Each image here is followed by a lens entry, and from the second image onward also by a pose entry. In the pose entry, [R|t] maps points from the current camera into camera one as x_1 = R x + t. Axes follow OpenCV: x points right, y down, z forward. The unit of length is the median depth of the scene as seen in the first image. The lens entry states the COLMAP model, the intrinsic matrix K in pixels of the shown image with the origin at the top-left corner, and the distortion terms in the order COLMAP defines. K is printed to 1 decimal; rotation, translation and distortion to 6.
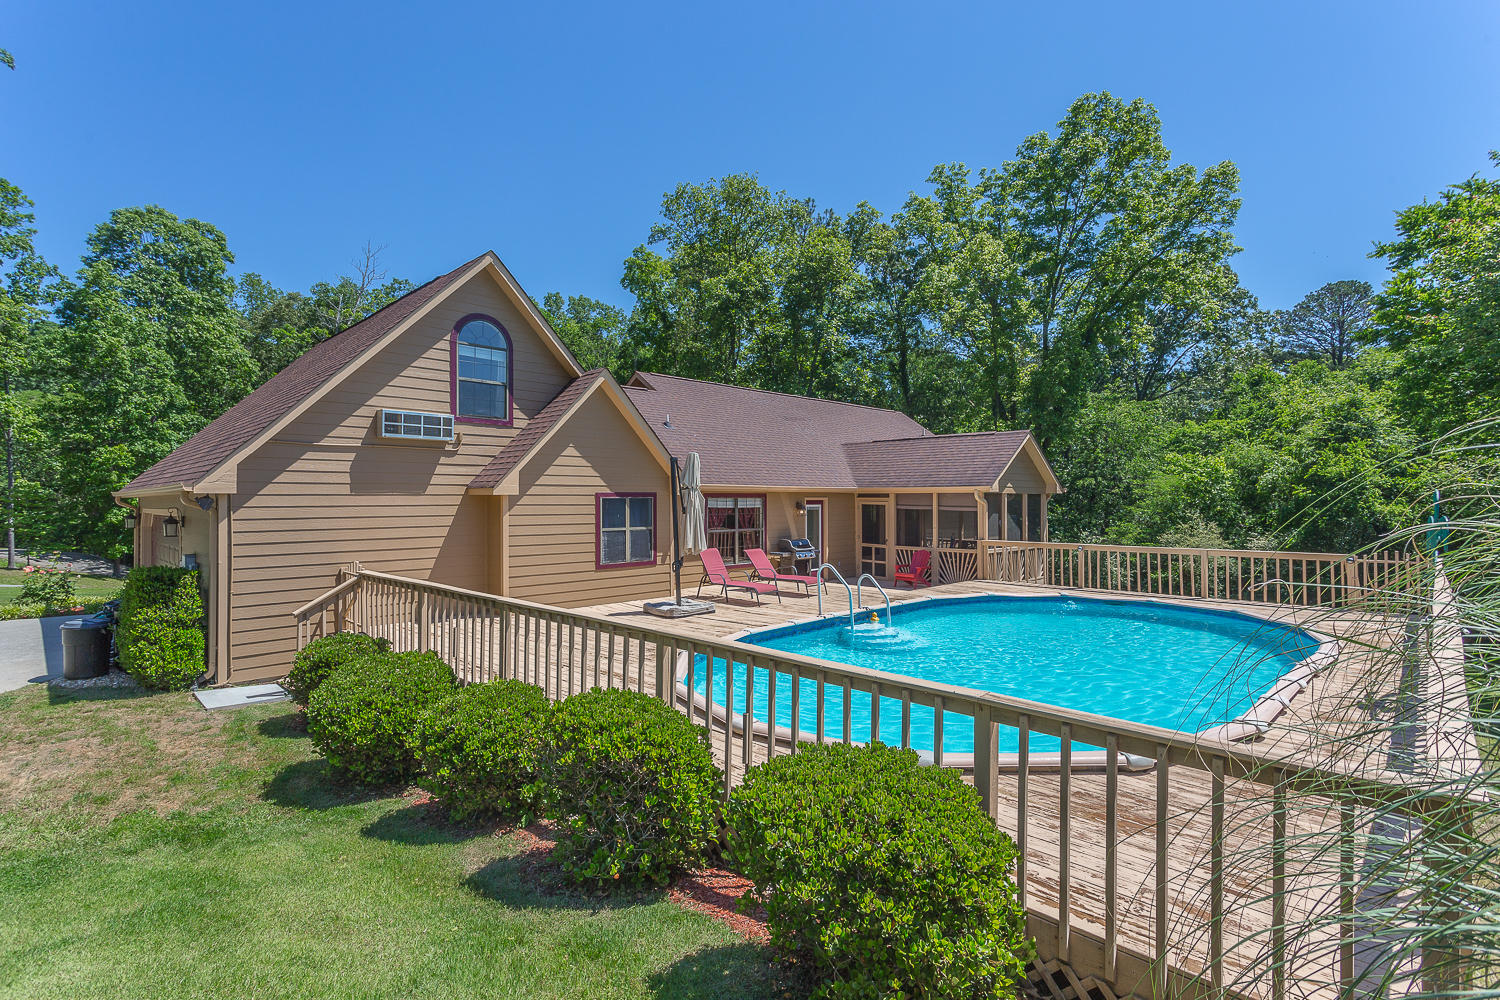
lens RADIAL K [[712.8, 0, 750.0], [0, 712.8, 500.0], [0, 0, 1]] dist [0.015481, -0.017160]
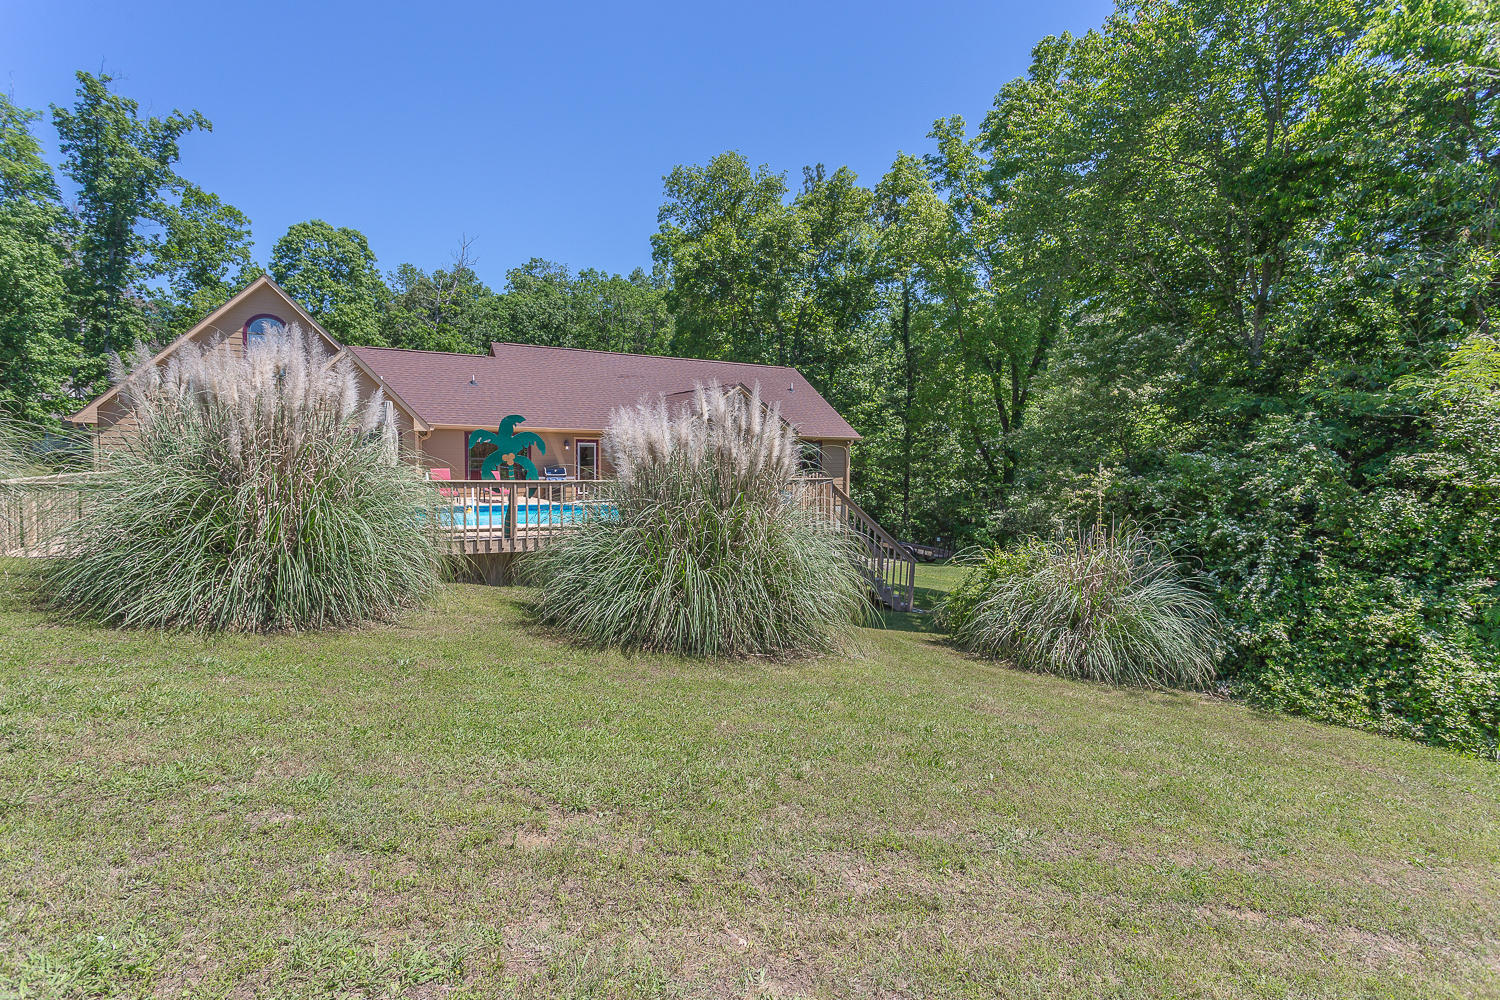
lens RADIAL K [[713.7, 0, 751.7], [0, 713.7, 495.7], [0, 0, 1]] dist [0.002229, 0.000646]
pose [[0.962070, 0.027334, -0.271429, 0.308598], [-0.012861, 0.998406, 0.054956, 0.011859], [0.272498, -0.049380, 0.960888, -0.071119]]
